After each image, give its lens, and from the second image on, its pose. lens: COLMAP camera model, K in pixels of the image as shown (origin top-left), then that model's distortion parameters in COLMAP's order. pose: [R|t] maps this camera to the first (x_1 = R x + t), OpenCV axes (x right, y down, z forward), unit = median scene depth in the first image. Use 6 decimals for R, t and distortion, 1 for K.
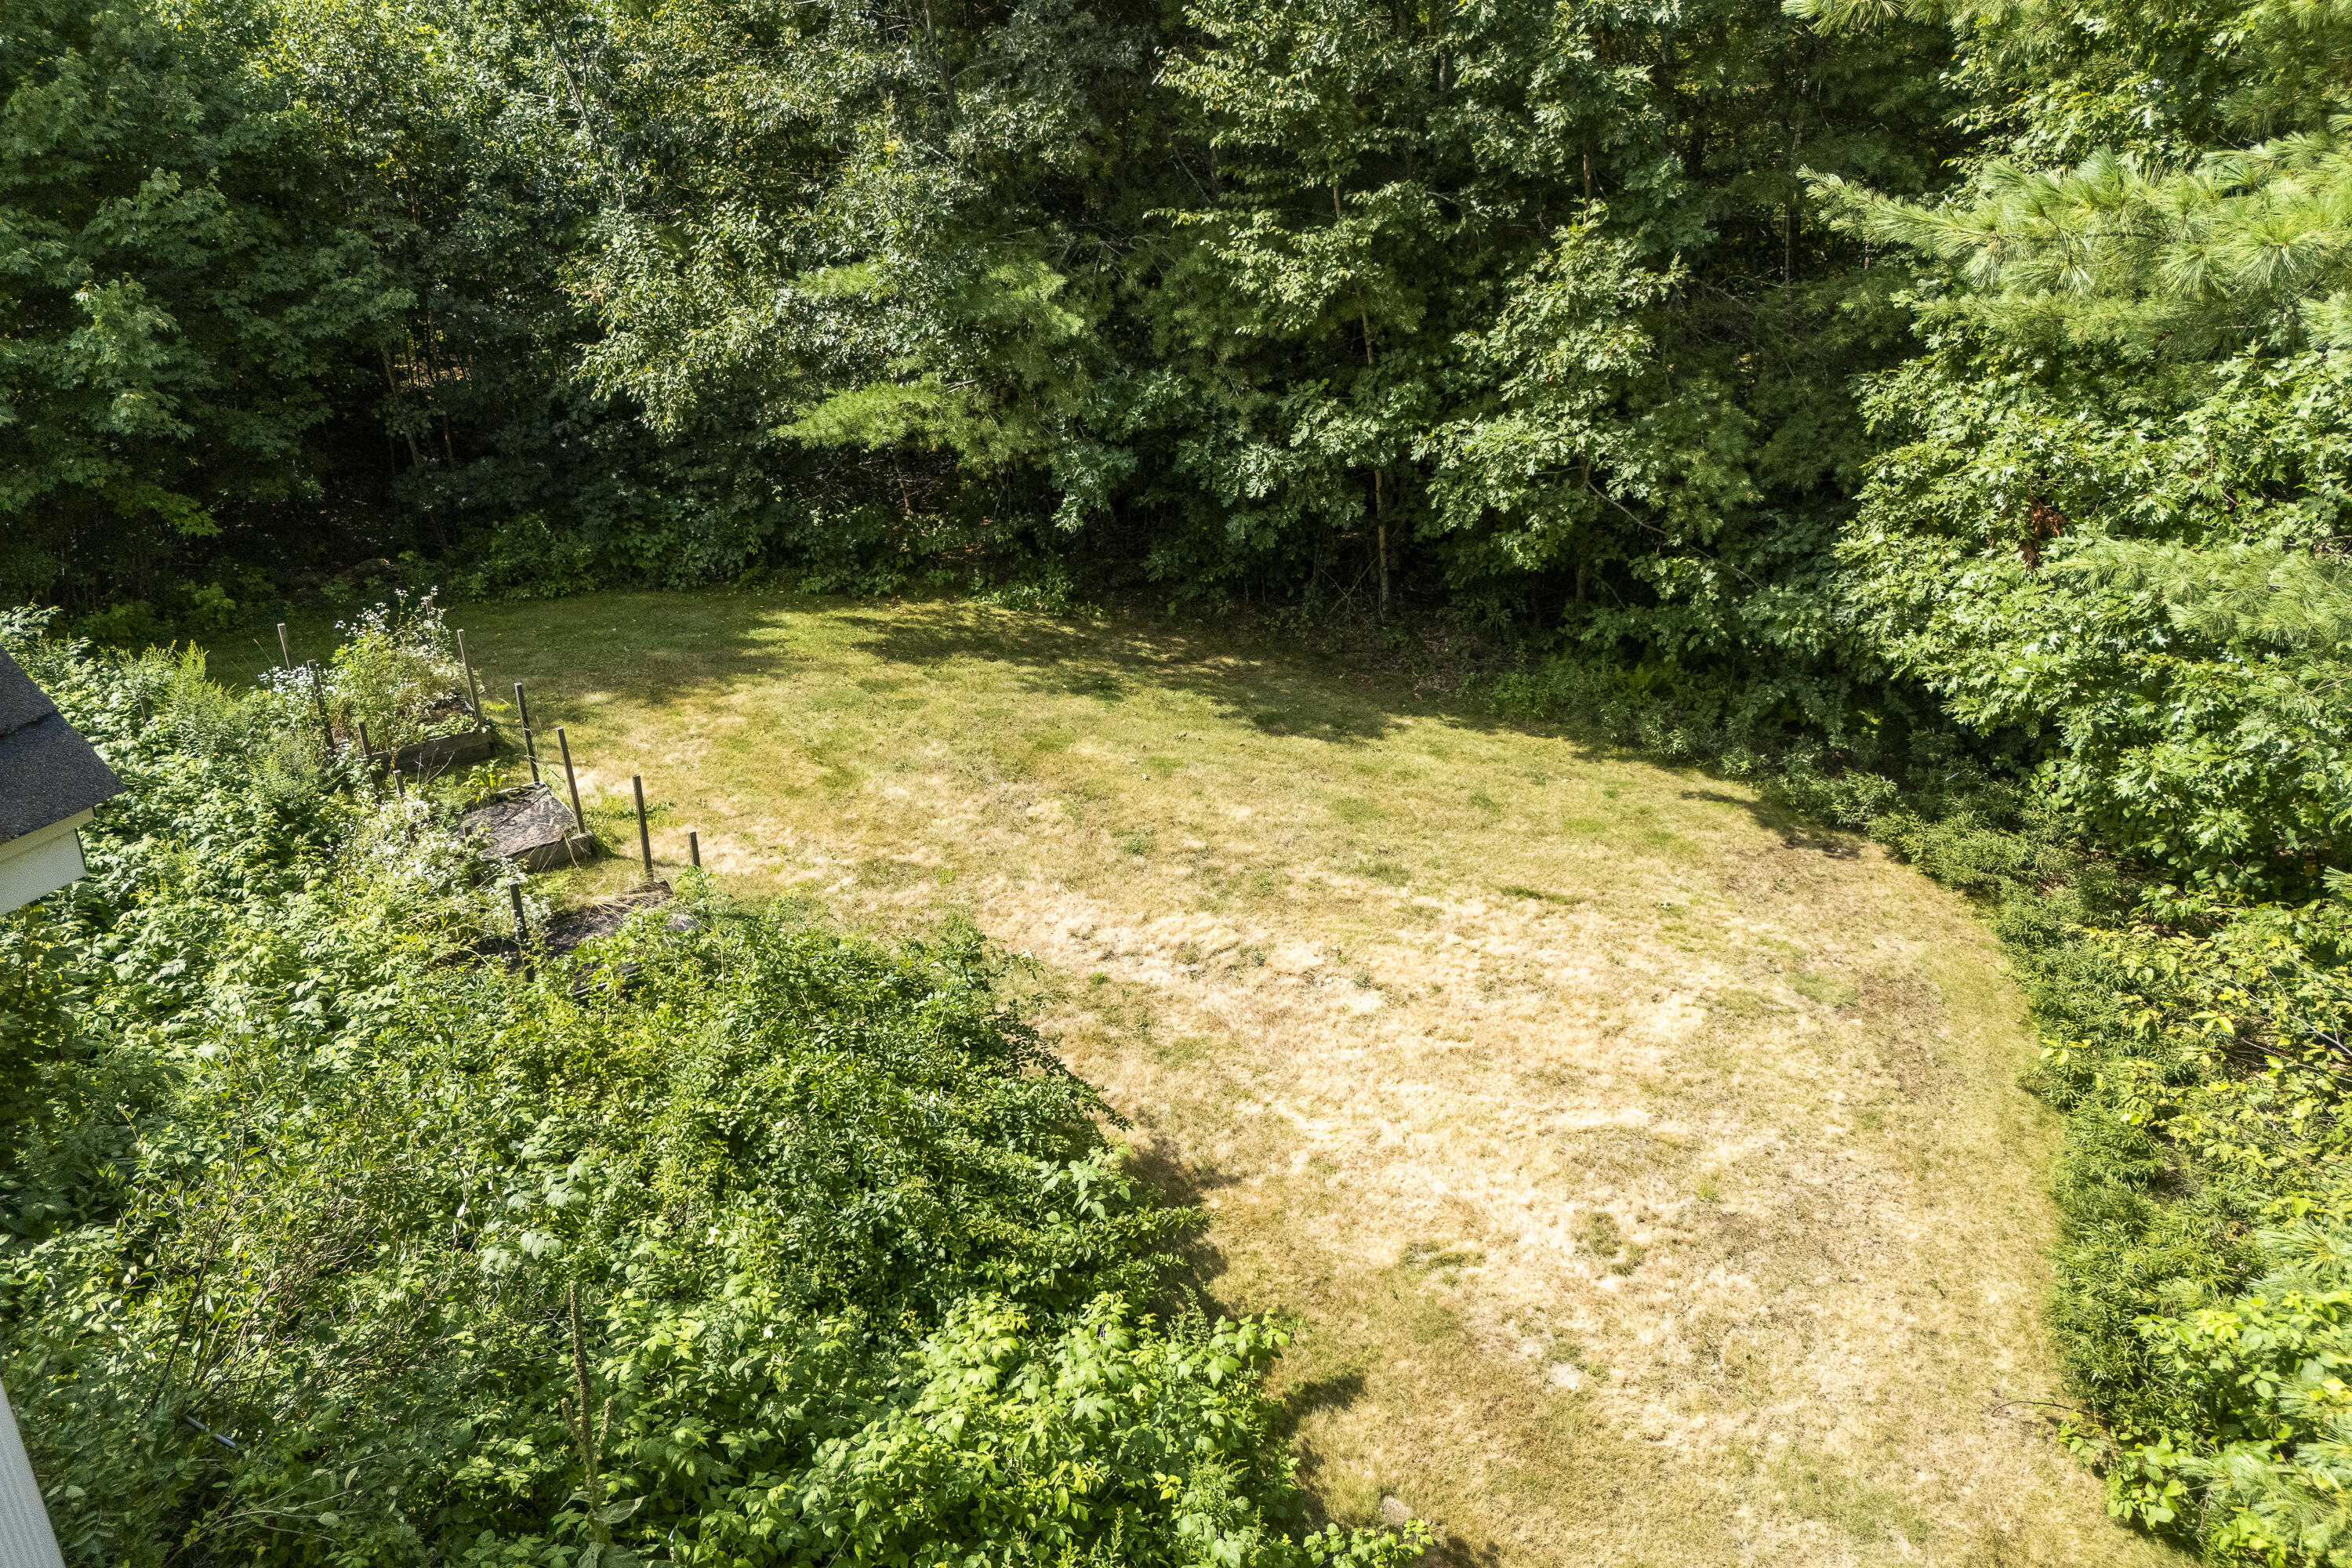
lens RADIAL K [[1704.1, 0, 1176.0], [0, 1704.1, 784.0], [0, 0, 1]] dist [0.112443, -0.087548]
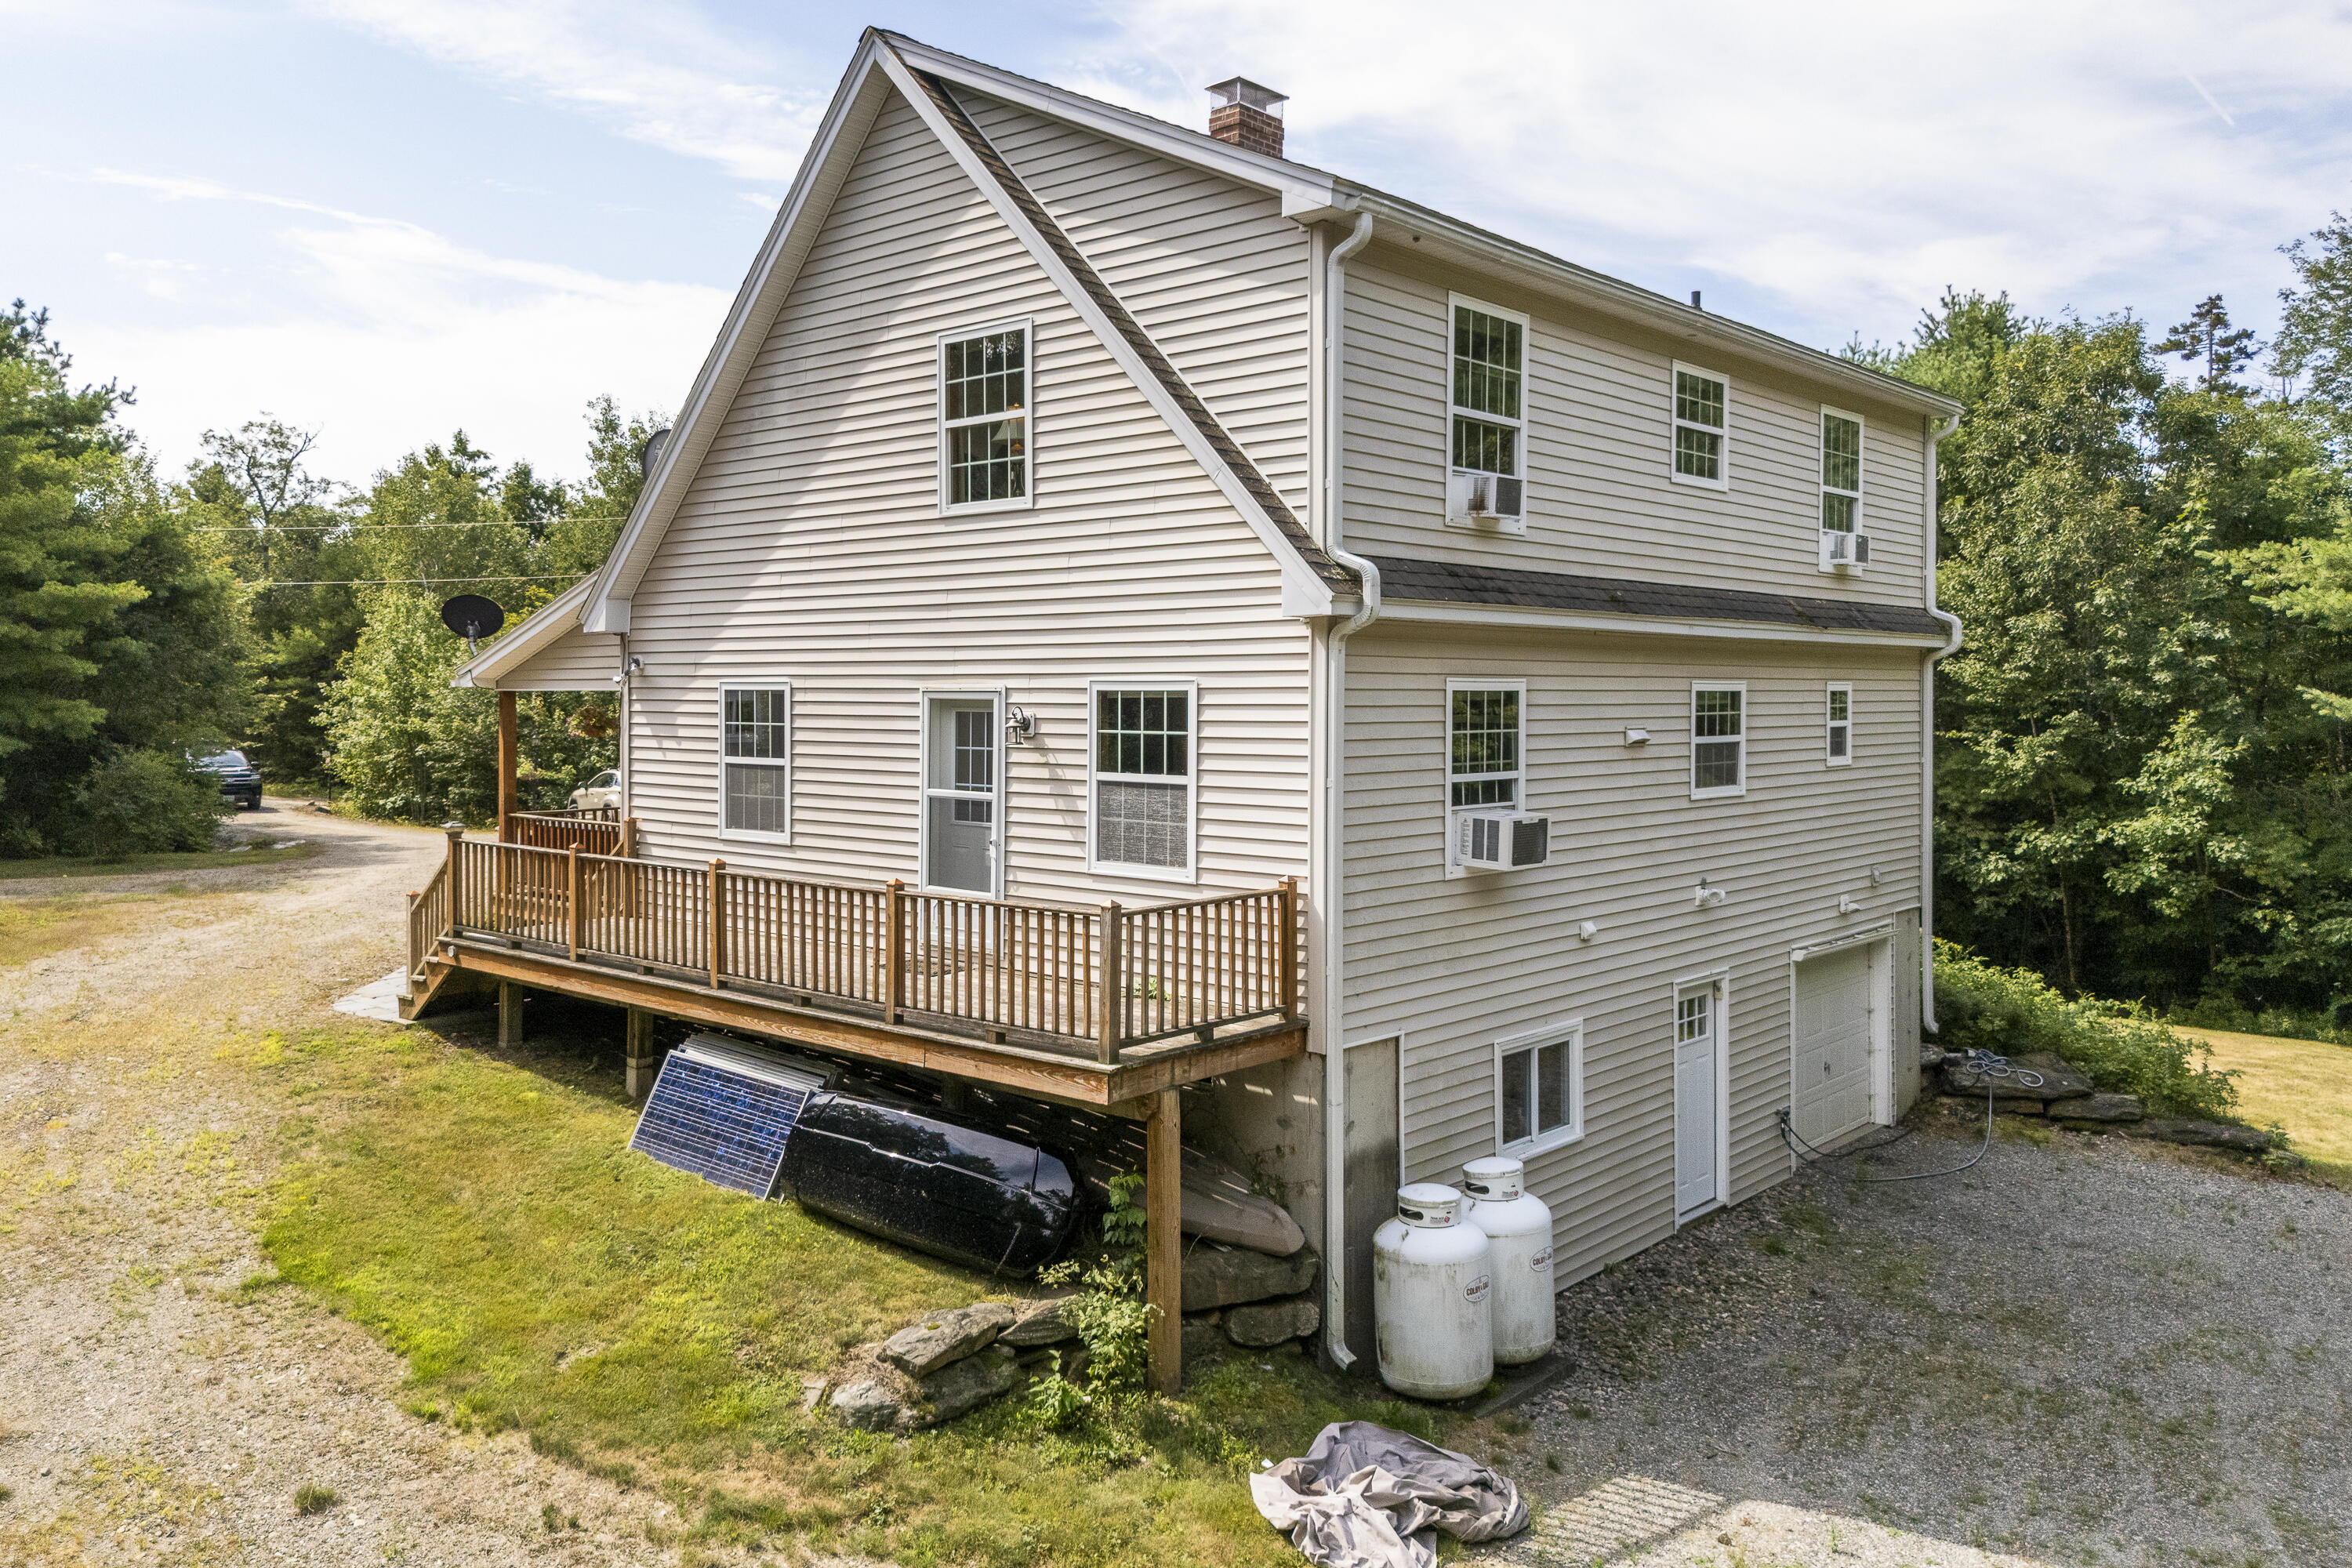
lens RADIAL K [[1704.1, 0, 1176.0], [0, 1704.1, 784.0], [0, 0, 1]] dist [0.112443, -0.087548]
pose [[0.952306, -0.002049, -0.305137, -0.247451], [-0.118478, 0.919043, -0.375930, 0.607908], [0.281204, 0.394152, 0.874968, -1.025333]]
